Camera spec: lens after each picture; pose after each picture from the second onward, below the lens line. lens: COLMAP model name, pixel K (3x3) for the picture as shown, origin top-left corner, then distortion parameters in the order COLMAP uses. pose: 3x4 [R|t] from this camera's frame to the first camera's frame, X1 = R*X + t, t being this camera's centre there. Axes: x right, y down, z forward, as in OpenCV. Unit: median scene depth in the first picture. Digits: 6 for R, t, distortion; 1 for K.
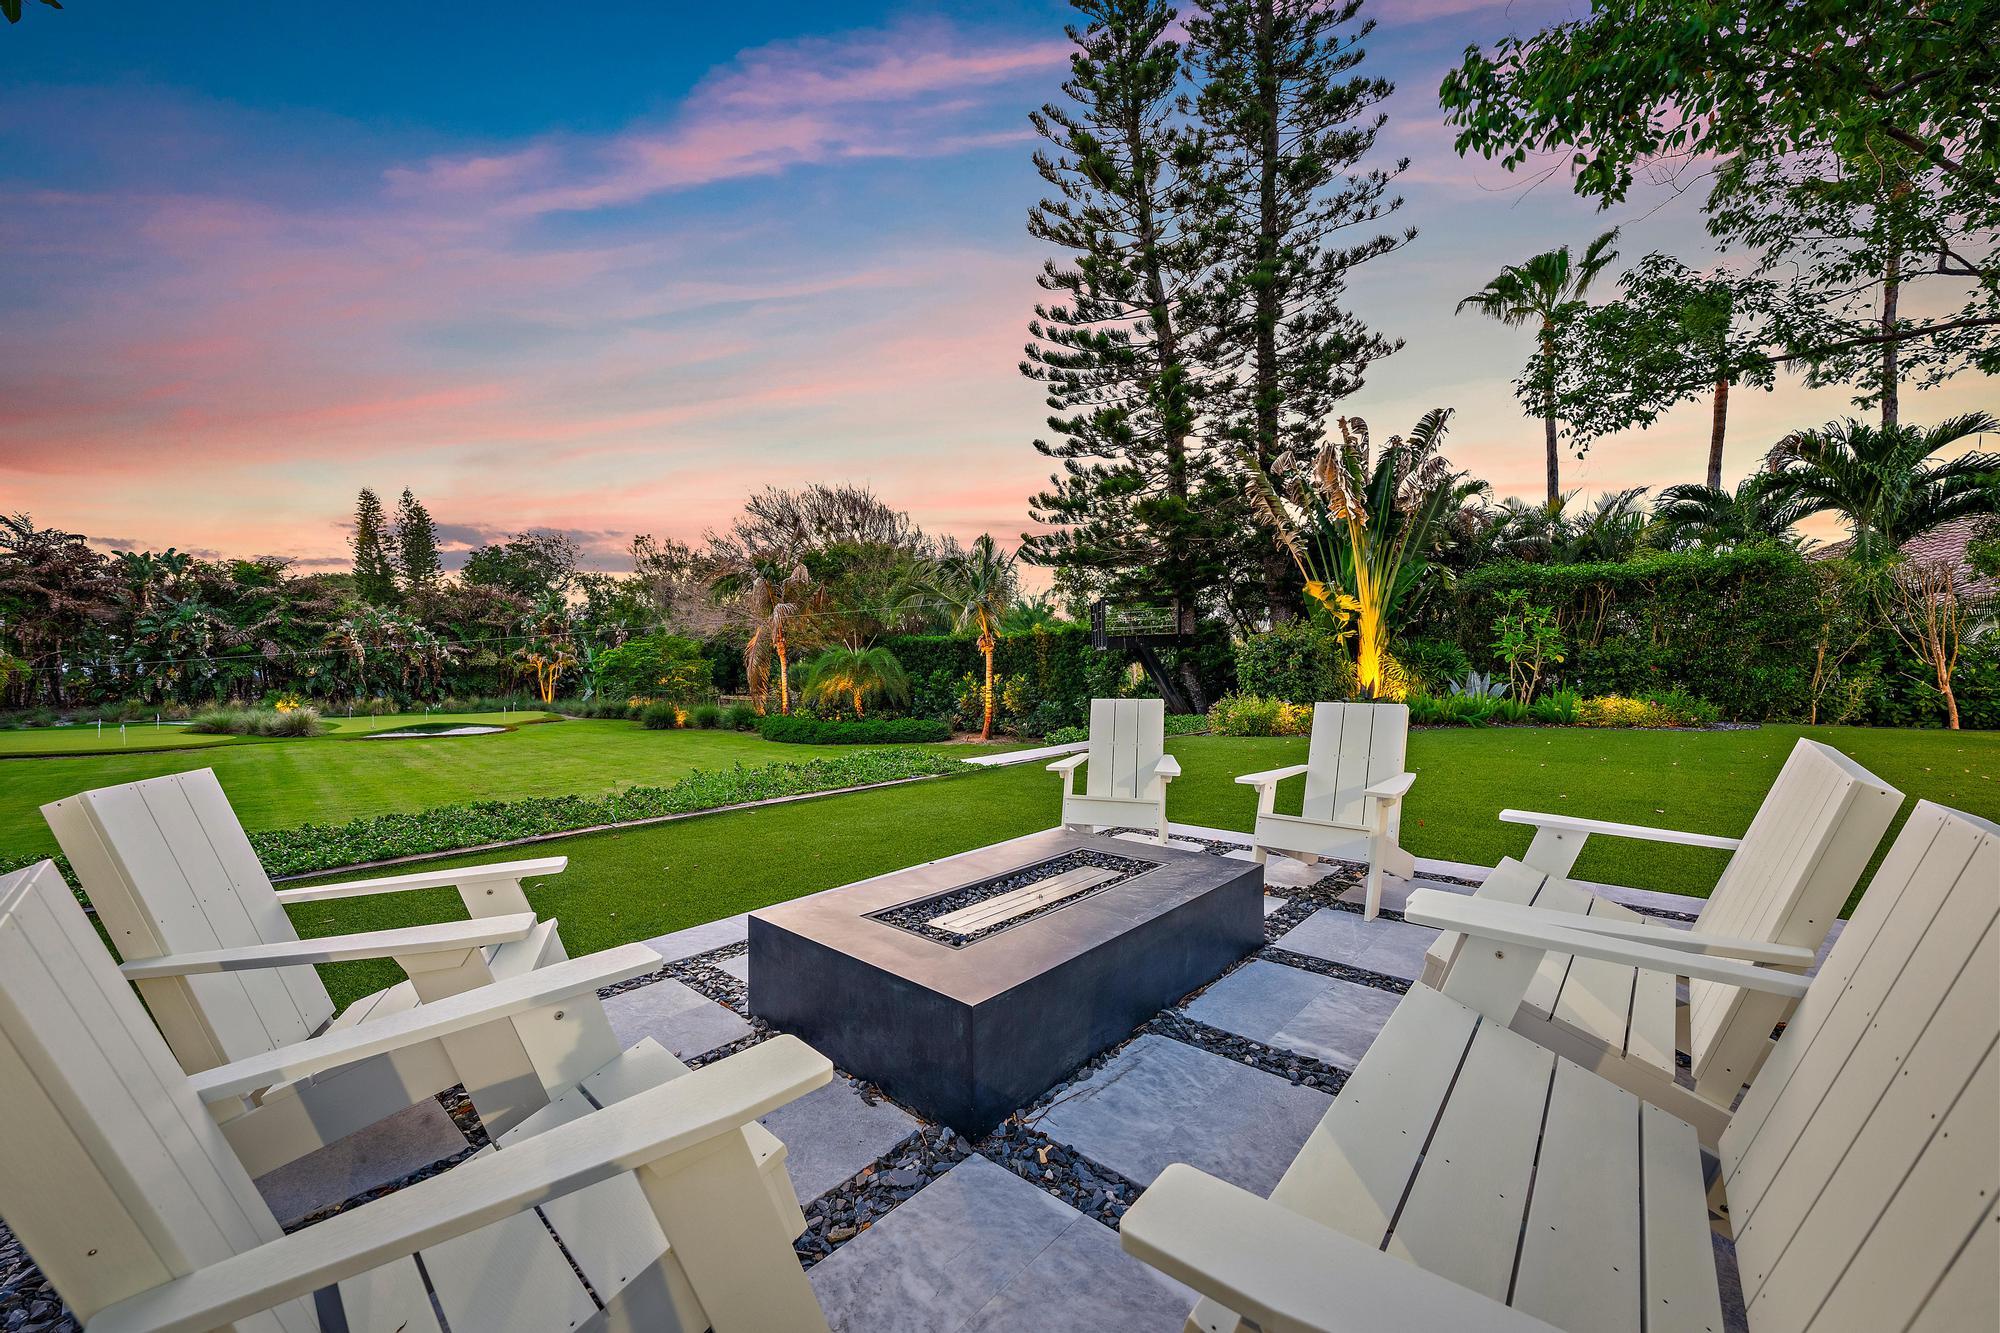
lens RADIAL K [[765.3, 0, 1003.8], [0, 765.3, 663.8], [0, 0, 1]] dist [-0.001670, -0.000079]
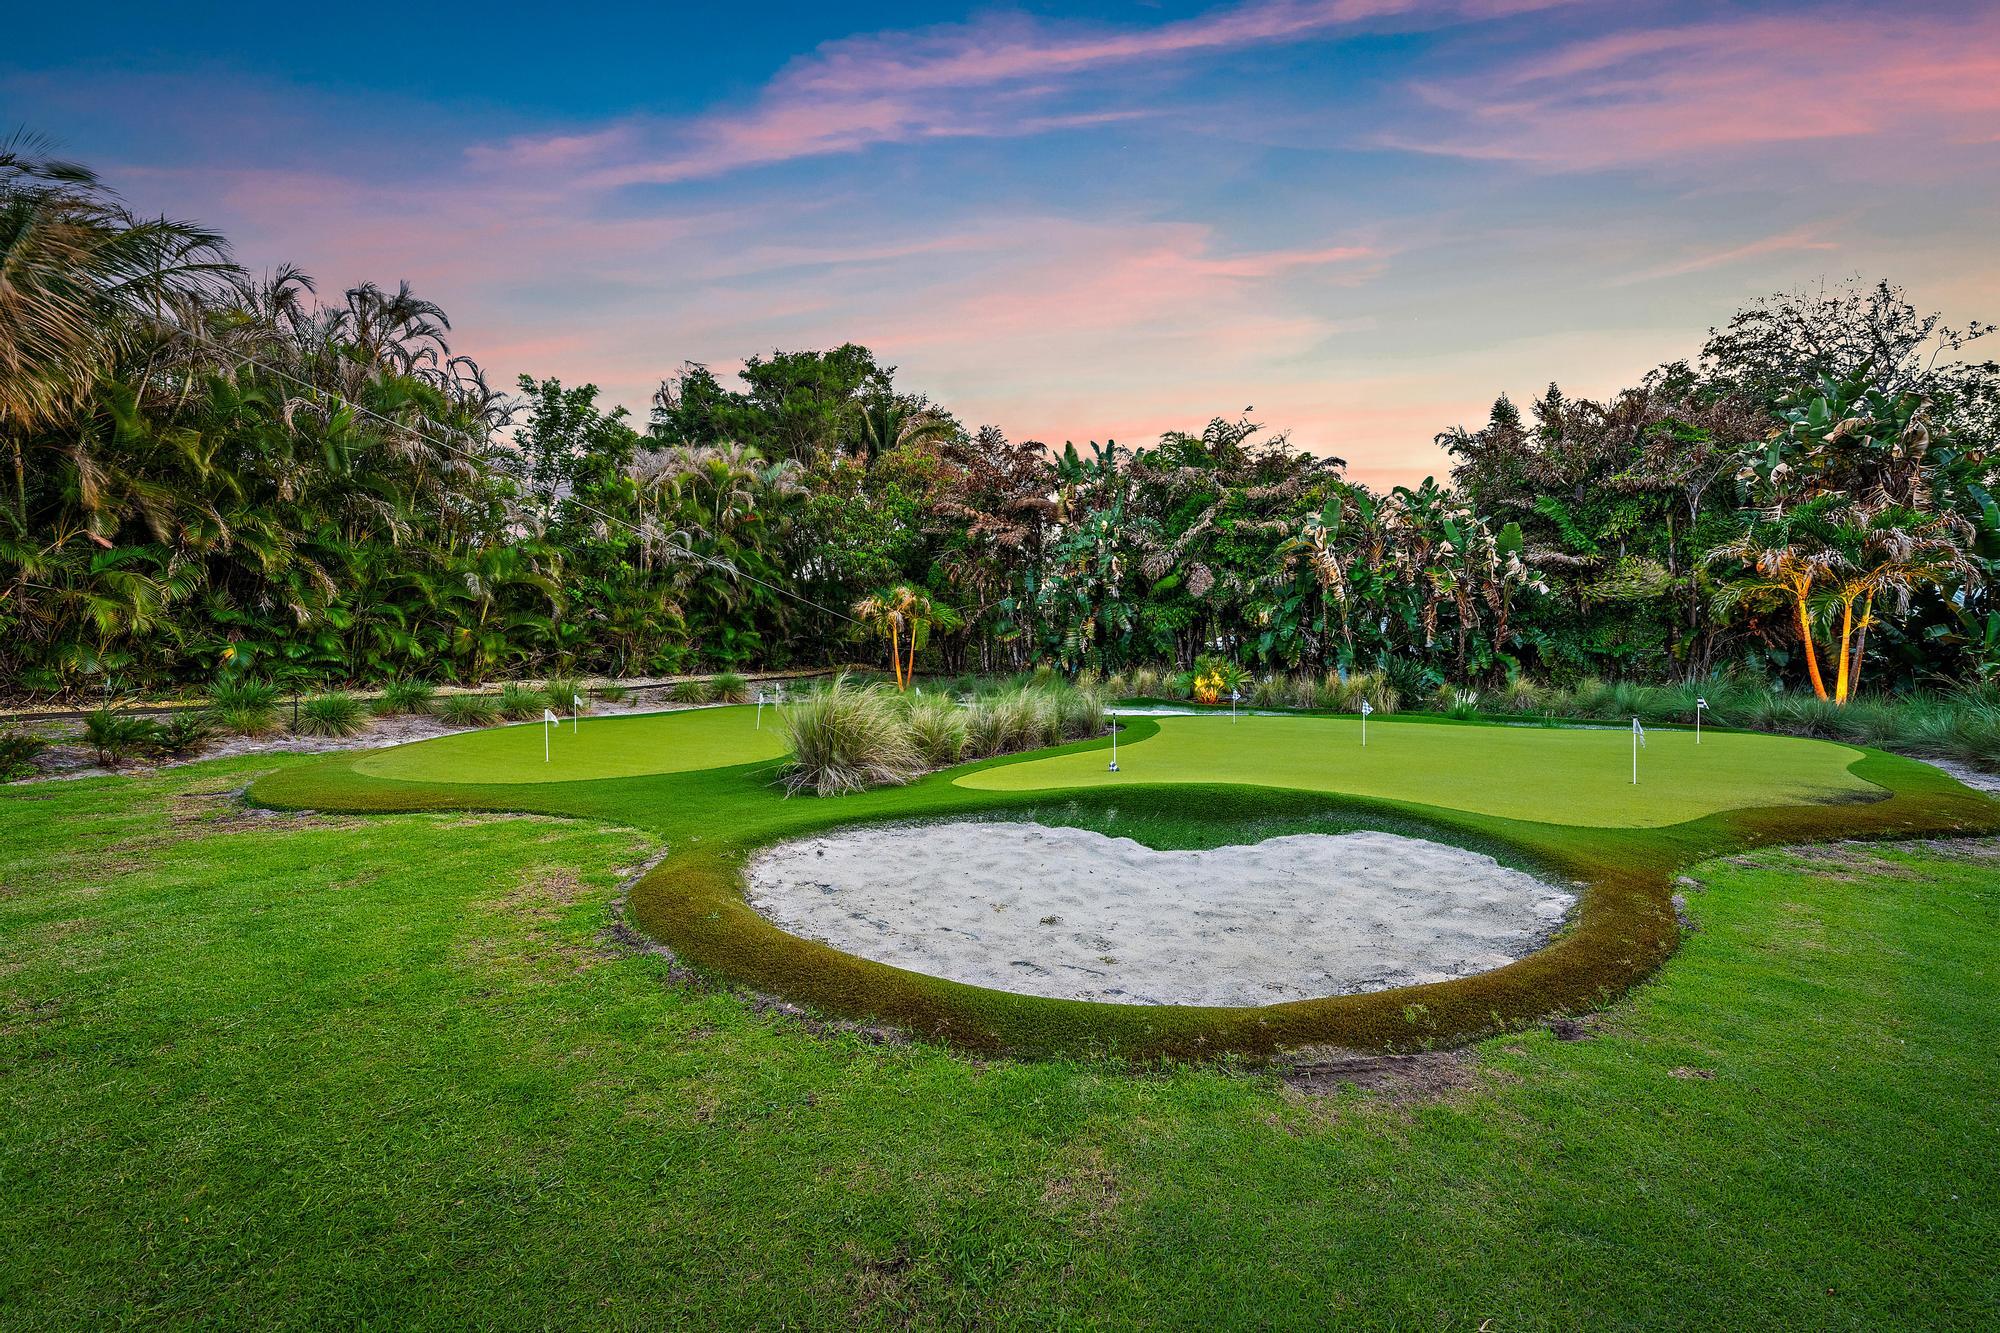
lens RADIAL K [[765.3, 0, 1003.8], [0, 765.3, 663.8], [0, 0, 1]] dist [-0.001670, -0.000079]
pose [[0.238399, 0.014579, -0.971058, -0.433005], [0.009281, 0.999807, 0.017289, 0.029413], [0.971123, -0.013134, 0.238218, 0.689430]]
